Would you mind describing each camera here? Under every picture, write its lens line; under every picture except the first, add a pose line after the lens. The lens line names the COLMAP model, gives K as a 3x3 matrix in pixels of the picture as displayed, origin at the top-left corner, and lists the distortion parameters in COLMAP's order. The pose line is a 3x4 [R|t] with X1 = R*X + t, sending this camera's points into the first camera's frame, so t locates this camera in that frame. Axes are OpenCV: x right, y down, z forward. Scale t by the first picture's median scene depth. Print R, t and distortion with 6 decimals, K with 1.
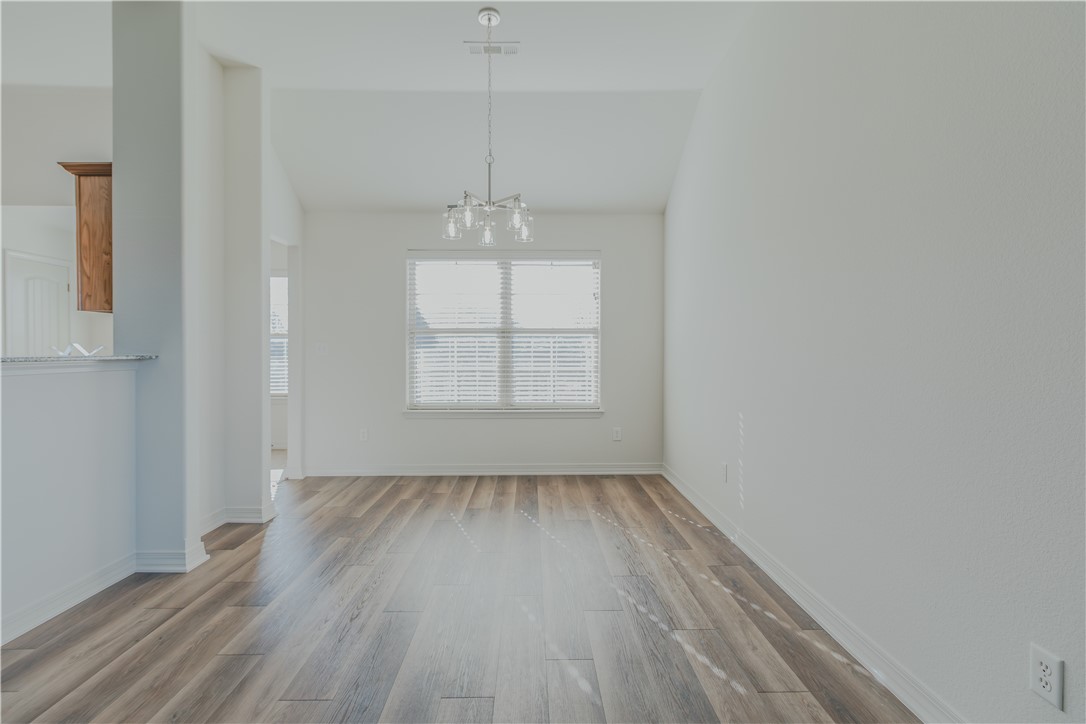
lens RADIAL K [[507.8, 0, 543.9], [0, 507.8, 361.1], [0, 0, 1]] dist [0.002418, 0.000663]
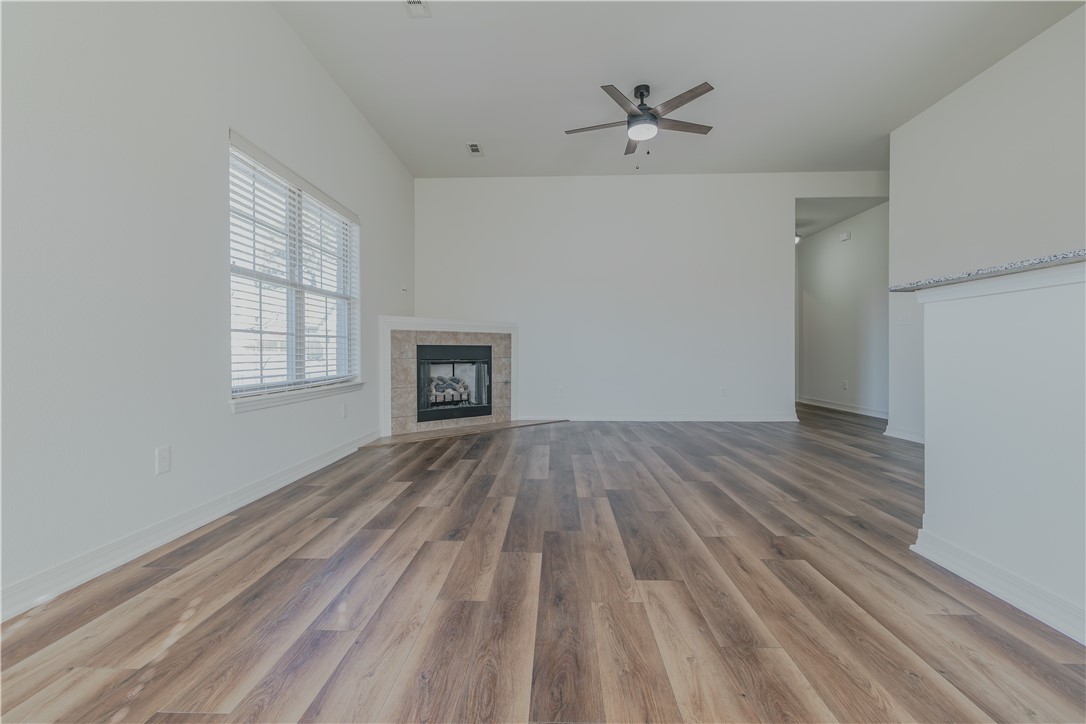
lens RADIAL K [[507.8, 0, 531.7], [0, 507.8, 353.8], [0, 0, 1]] dist [0.002418, 0.000663]
pose [[-0.997383, 0.001993, 0.072270, -0.162160], [0.004015, 0.999604, 0.027846, 0.058196], [-0.072186, 0.028064, -0.996996, 0.884547]]
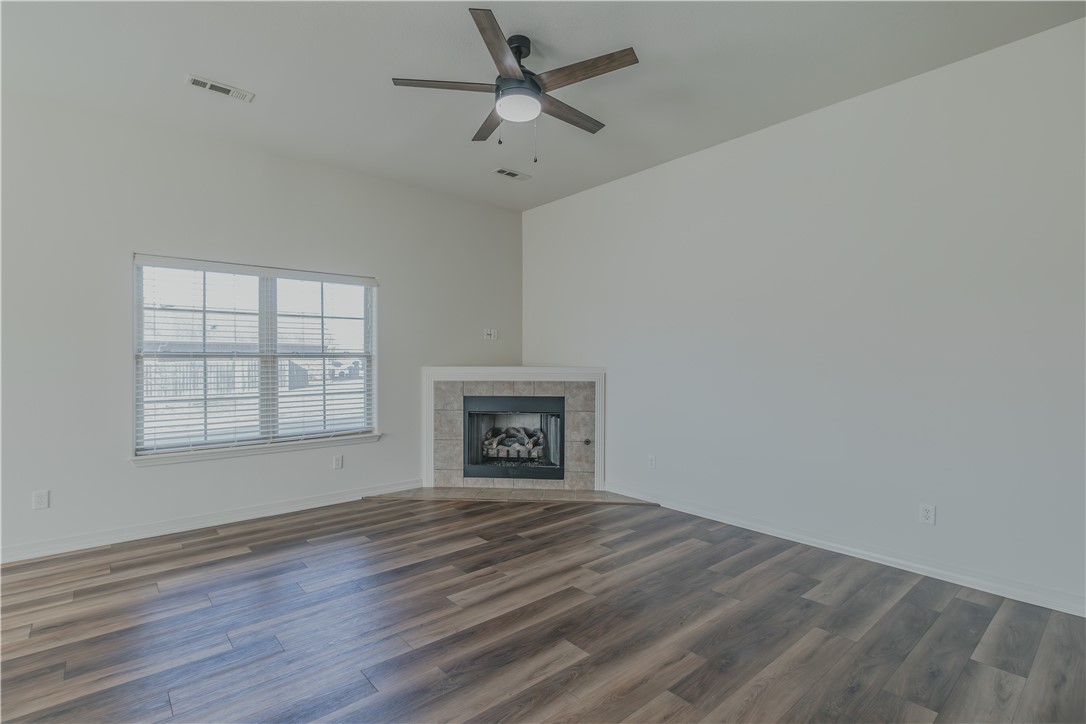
lens RADIAL K [[507.8, 0, 525.9], [0, 507.8, 361.8], [0, 0, 1]] dist [0.002418, 0.000663]
pose [[-0.622035, -0.003089, 0.782983, -0.899350], [0.019273, 0.999629, 0.019255, -0.042030], [-0.782752, 0.027068, -0.621744, 0.205117]]
